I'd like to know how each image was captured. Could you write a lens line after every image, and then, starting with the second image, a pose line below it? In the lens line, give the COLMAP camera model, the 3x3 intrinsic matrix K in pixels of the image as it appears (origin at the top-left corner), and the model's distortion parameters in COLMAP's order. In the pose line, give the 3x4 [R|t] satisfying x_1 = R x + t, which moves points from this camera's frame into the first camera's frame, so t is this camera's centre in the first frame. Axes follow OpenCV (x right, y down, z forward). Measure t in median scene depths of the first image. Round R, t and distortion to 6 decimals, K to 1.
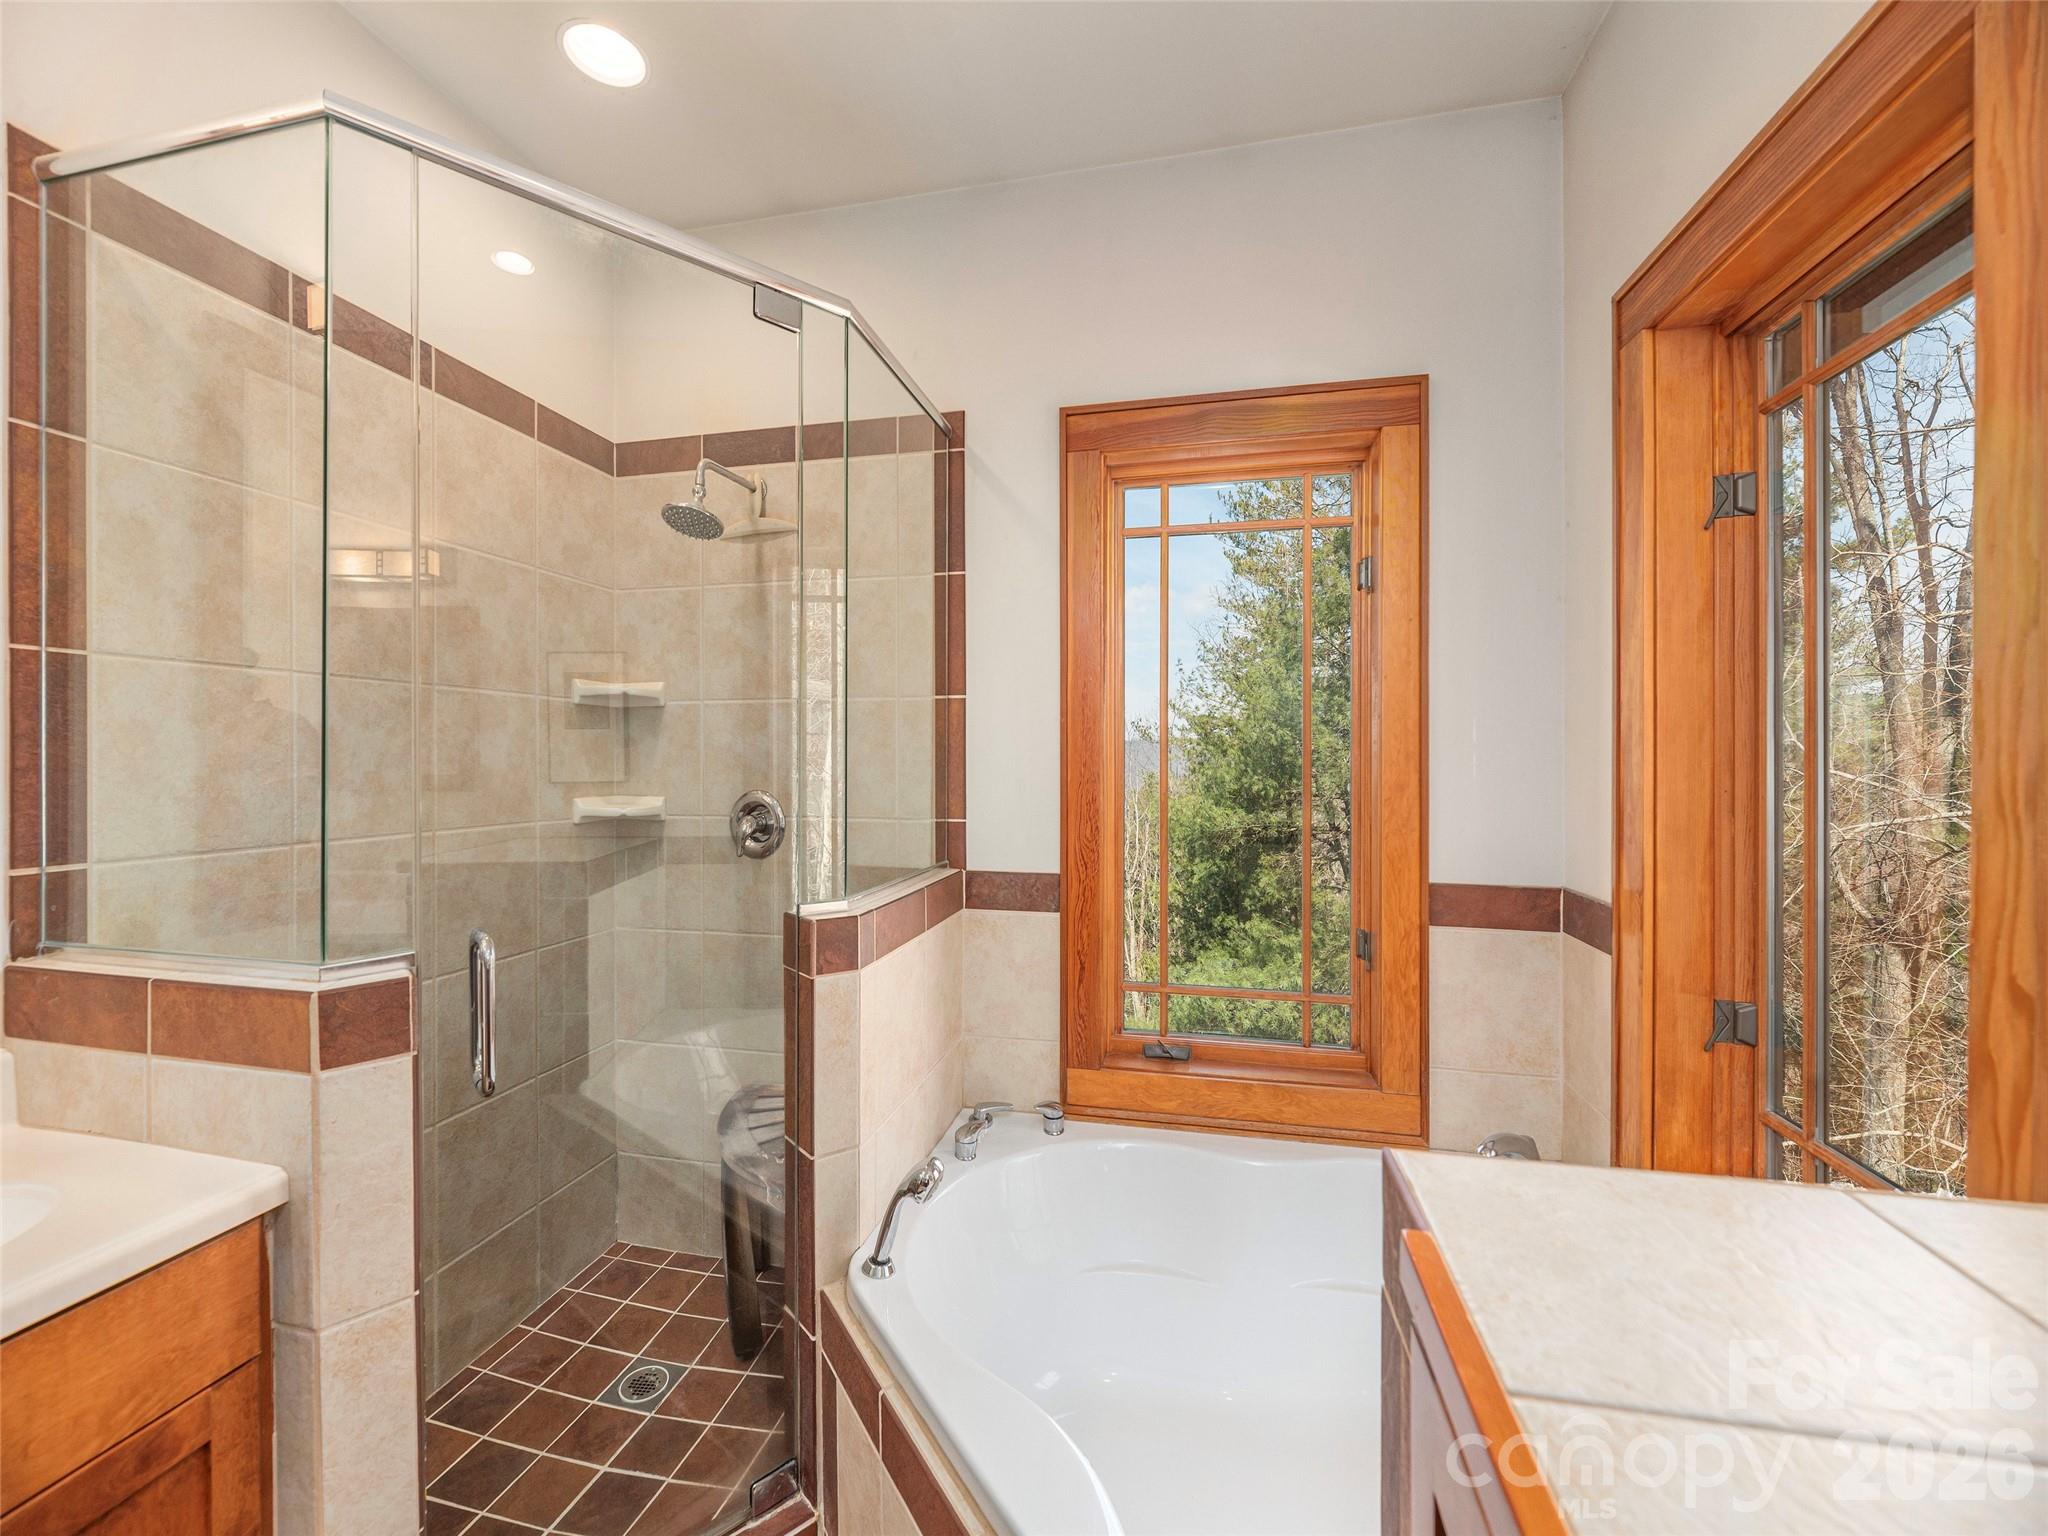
lens RADIAL K [[835.5, 0, 1026.2], [0, 835.5, 757.0], [0, 0, 1]] dist [-0.002614, -0.000266]
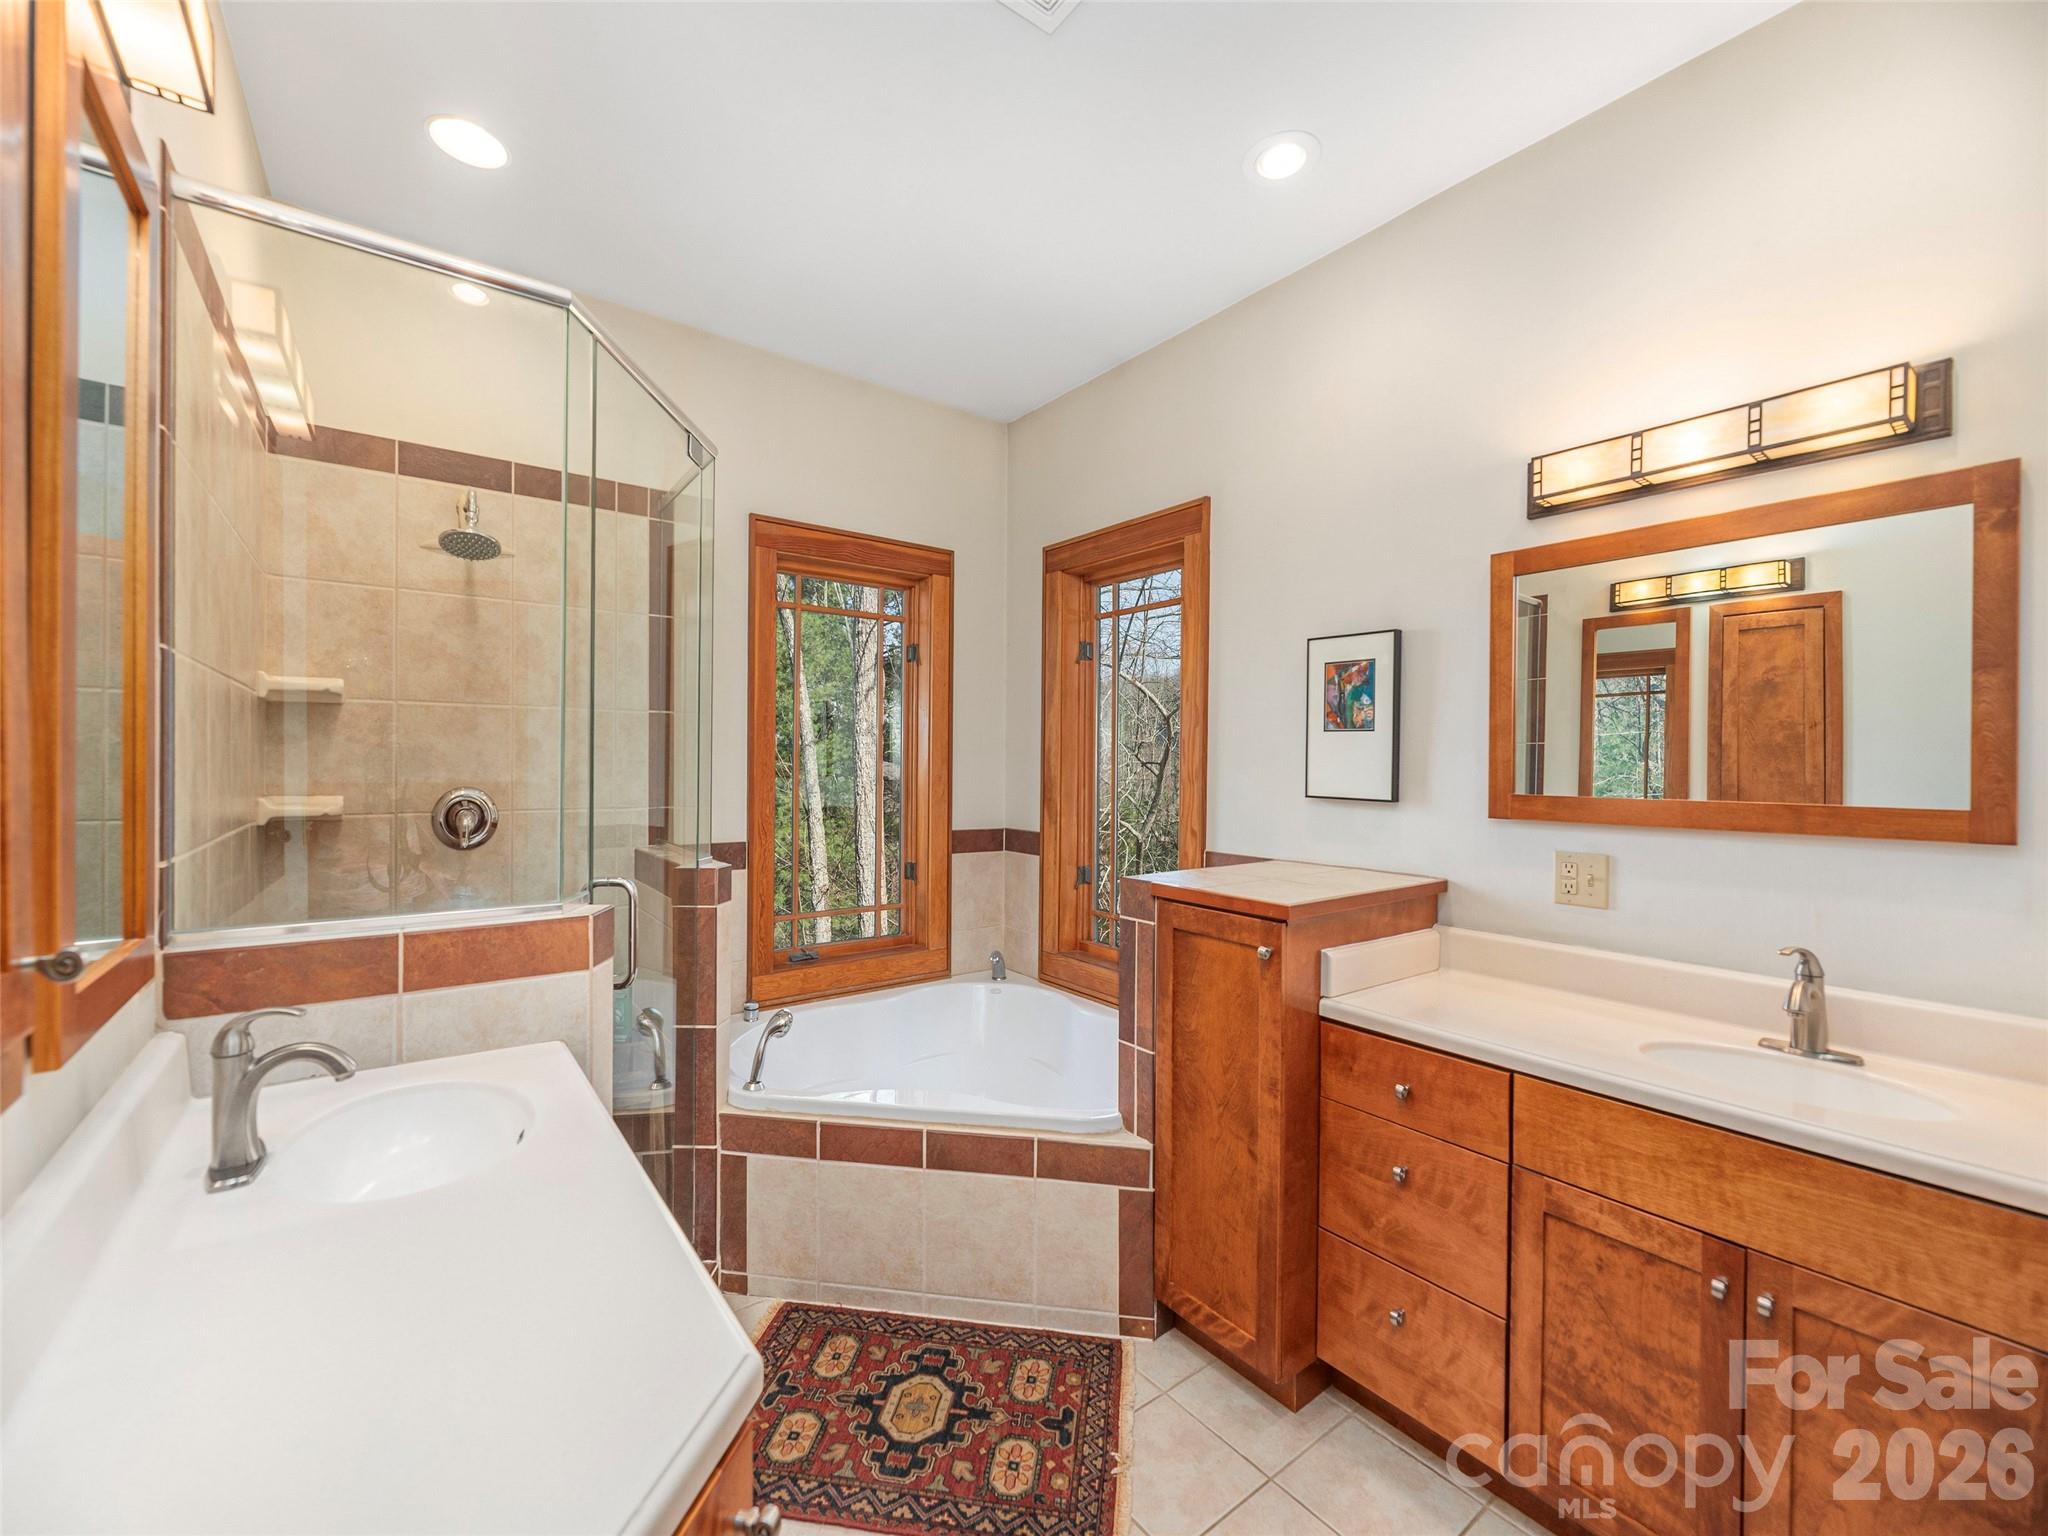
lens RADIAL K [[835.5, 0, 1017.7], [0, 835.5, 768.3], [0, 0, 1]] dist [-0.002614, -0.000266]
pose [[0.648984, 0.001010, 0.760801, -0.814636], [-0.008367, 0.999948, 0.005810, 0.003764], [-0.760756, -0.010137, 0.648959, -0.294089]]
